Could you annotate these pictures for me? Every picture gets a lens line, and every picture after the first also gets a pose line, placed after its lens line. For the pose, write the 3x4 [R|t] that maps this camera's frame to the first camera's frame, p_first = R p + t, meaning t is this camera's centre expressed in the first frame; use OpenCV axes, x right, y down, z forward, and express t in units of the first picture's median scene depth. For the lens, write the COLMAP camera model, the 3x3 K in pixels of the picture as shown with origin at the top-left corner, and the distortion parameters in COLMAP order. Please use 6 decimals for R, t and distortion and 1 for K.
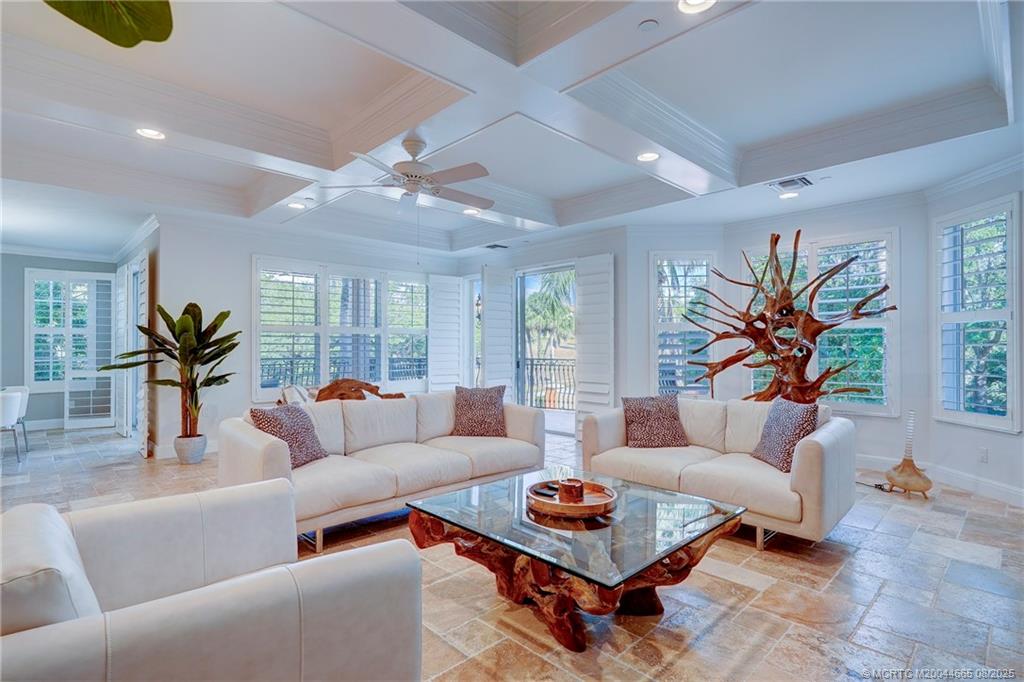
lens RADIAL K [[509.0, 0, 515.3], [0, 509.0, 344.7], [0, 0, 1]] dist [-0.001892, -0.001391]
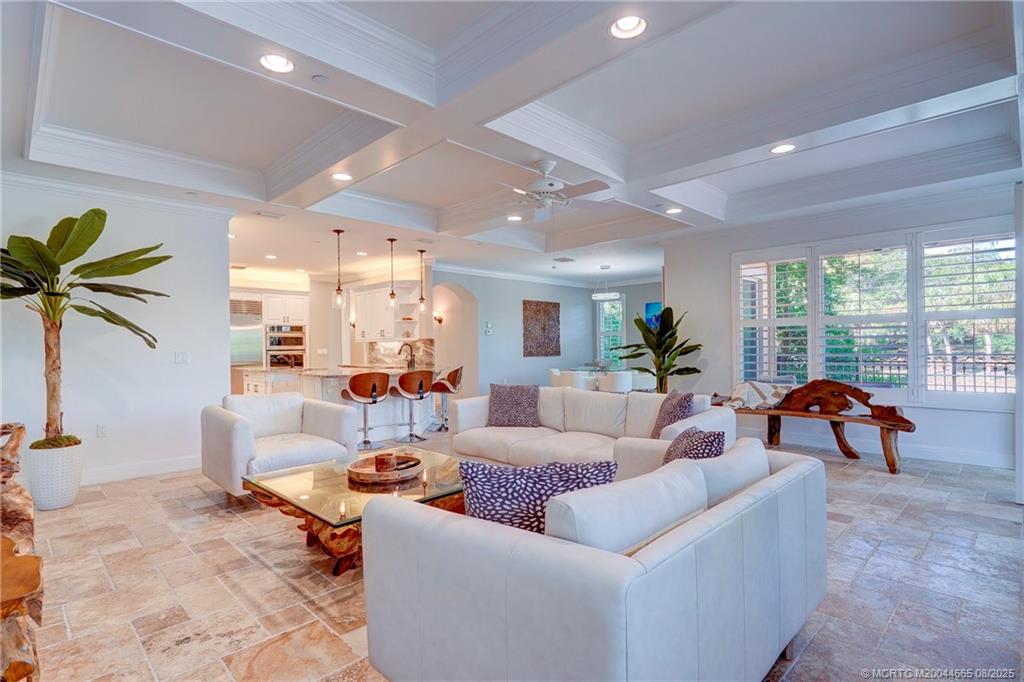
lens RADIAL K [[524.0, 0, 504.2], [0, 524.0, 341.9], [0, 0, 1]] dist [0.004837, 0.000621]
pose [[-0.020134, -0.002226, -0.999795, 1.397827], [0.016310, 0.999864, -0.002554, -0.000110], [0.999664, -0.016358, -0.020095, 1.337180]]
